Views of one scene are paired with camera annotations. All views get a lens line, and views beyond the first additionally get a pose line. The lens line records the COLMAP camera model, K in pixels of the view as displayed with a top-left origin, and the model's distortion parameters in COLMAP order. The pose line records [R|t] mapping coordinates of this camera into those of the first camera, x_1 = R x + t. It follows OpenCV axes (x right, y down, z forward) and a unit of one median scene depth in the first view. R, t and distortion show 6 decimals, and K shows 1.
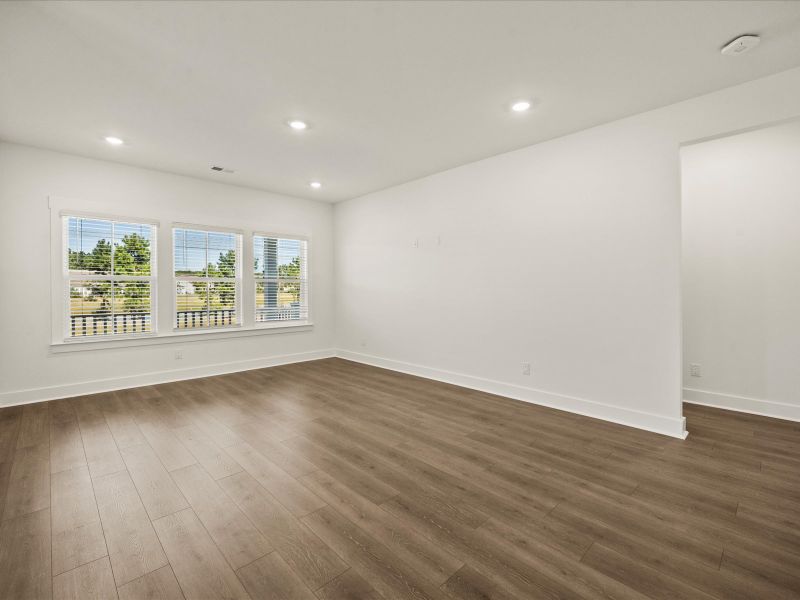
lens RADIAL K [[366.9, 0, 400.5], [0, 366.9, 290.1], [0, 0, 1]] dist [-0.000395, -0.000408]
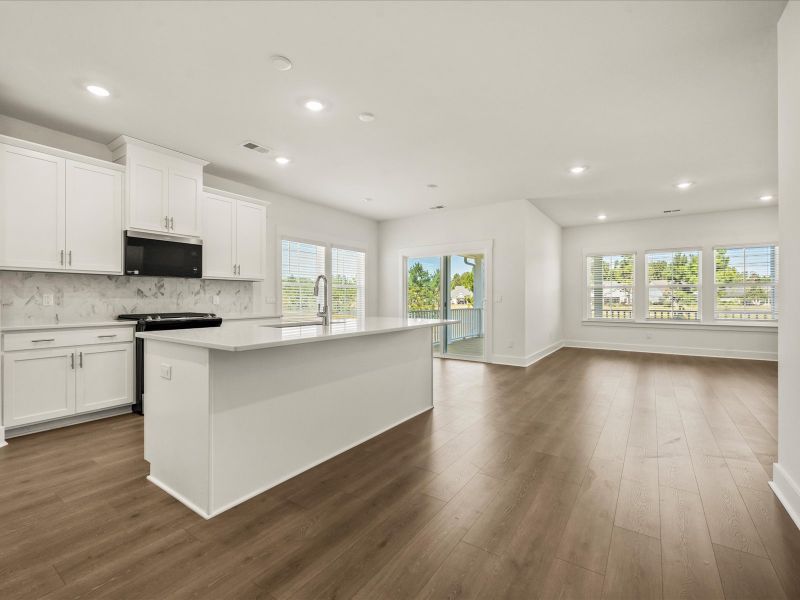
lens RADIAL K [[363.8, 0, 399.8], [0, 363.8, 294.8], [0, 0, 1]] dist [-0.002281, -0.000699]
pose [[0.198358, -0.009044, -0.980088, 0.836427], [-0.002302, 0.999950, -0.009693, 0.026427], [0.980127, 0.004179, 0.198328, -0.402798]]
